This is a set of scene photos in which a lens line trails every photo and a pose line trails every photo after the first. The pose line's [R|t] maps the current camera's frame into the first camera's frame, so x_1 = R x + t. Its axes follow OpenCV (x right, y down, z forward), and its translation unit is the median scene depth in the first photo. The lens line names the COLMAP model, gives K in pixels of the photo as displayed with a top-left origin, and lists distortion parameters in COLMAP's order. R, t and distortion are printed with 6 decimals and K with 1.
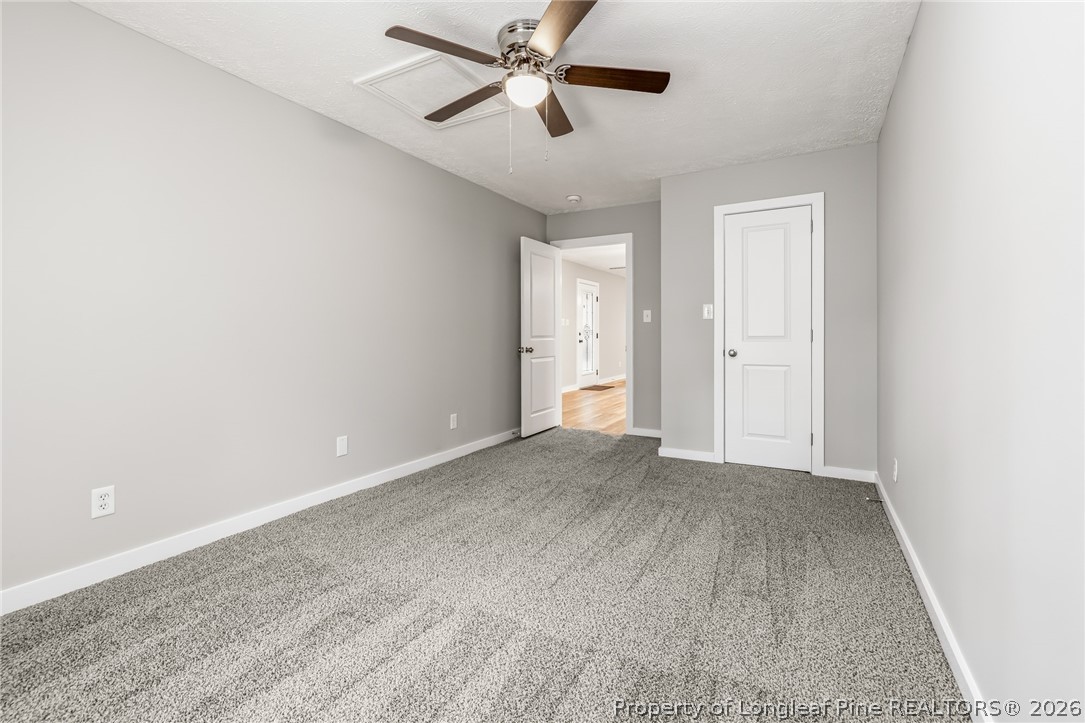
lens RADIAL K [[460.1, 0, 540.4], [0, 460.1, 344.2], [0, 0, 1]] dist [0.003921, 0.000012]
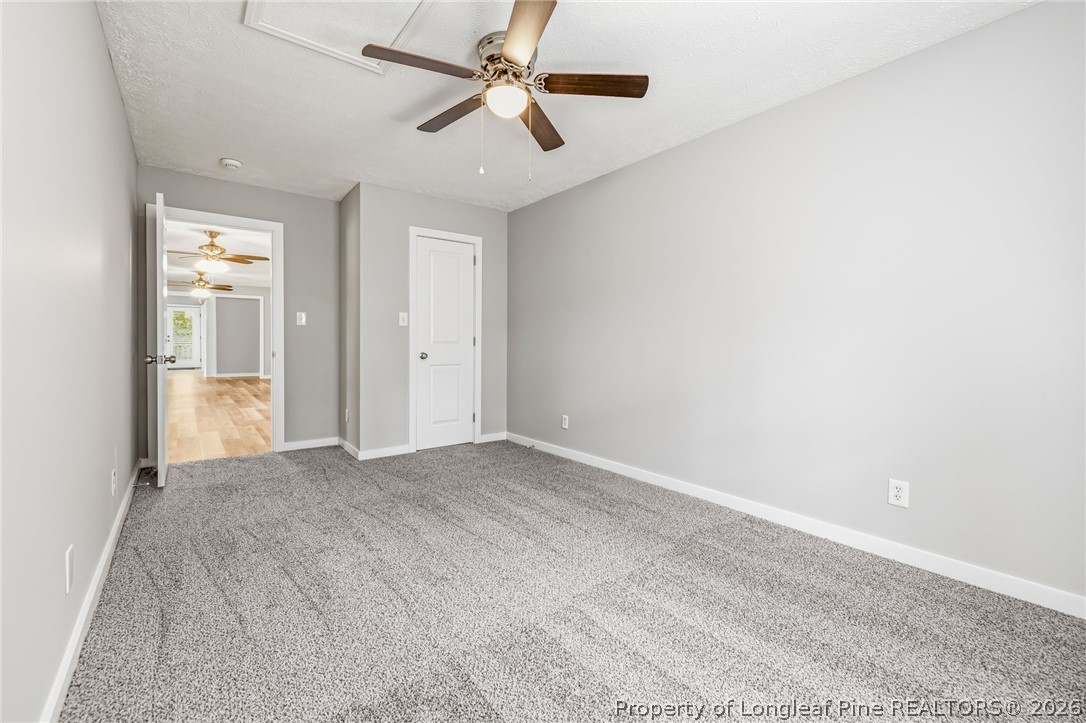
lens RADIAL K [[424.5, 0, 541.9], [0, 424.5, 353.2], [0, 0, 1]] dist [-0.001098, -0.000064]
pose [[0.445956, -0.018169, 0.894870, -0.444285], [0.011763, 0.999827, 0.014438, 0.000824], [-0.894978, 0.004088, 0.446092, 0.271329]]
